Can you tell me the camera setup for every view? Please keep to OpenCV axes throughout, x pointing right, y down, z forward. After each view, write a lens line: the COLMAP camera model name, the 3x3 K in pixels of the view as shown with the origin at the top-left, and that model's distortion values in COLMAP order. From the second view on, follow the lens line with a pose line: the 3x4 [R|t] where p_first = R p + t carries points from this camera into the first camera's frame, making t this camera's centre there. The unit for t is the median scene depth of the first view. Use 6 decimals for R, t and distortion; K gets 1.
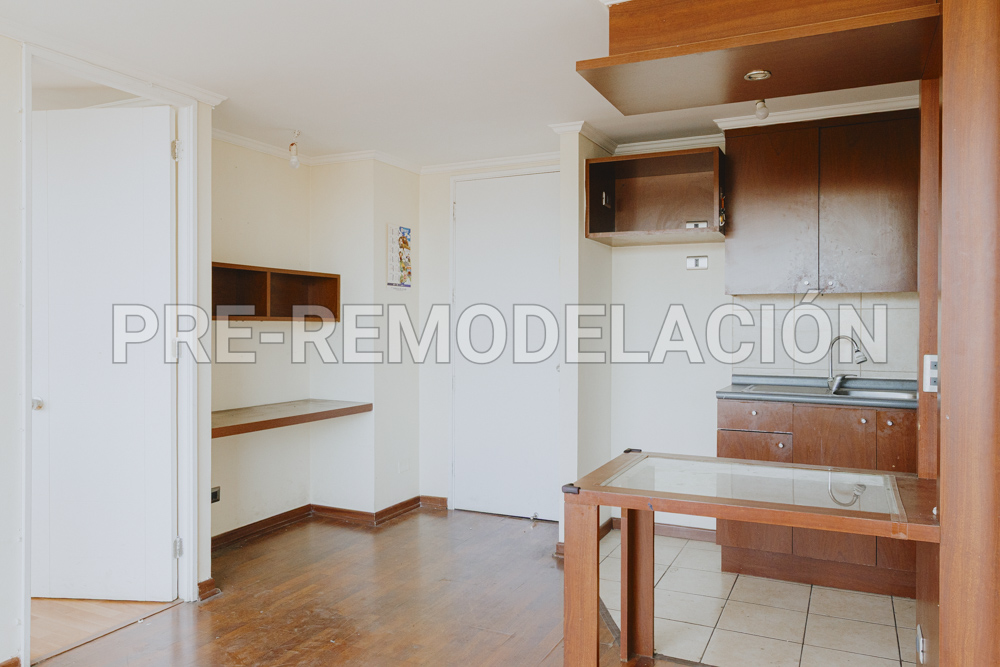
lens RADIAL K [[702.8, 0, 500.0], [0, 702.8, 333.5], [0, 0, 1]] dist [-0.032516, 0.000600]
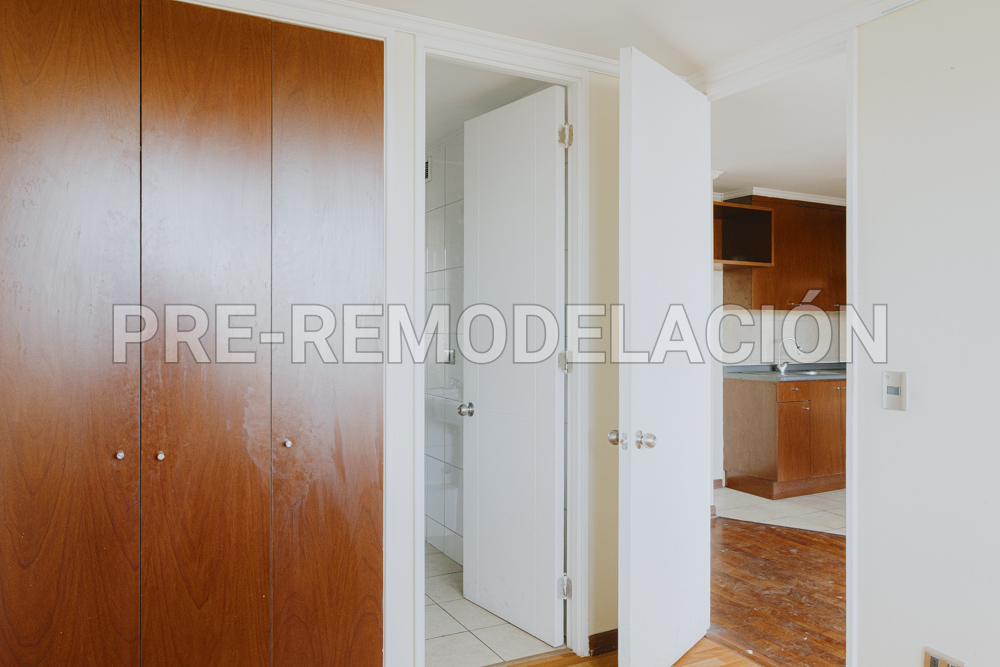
lens RADIAL K [[722.3, 0, 503.2], [0, 722.3, 326.0], [0, 0, 1]] dist [-0.008747, -0.006328]
pose [[0.566289, 0.022932, 0.823888, -1.135383], [-0.013019, 0.999737, -0.018878, 0.010463], [-0.824104, -0.000035, 0.566439, 0.567544]]
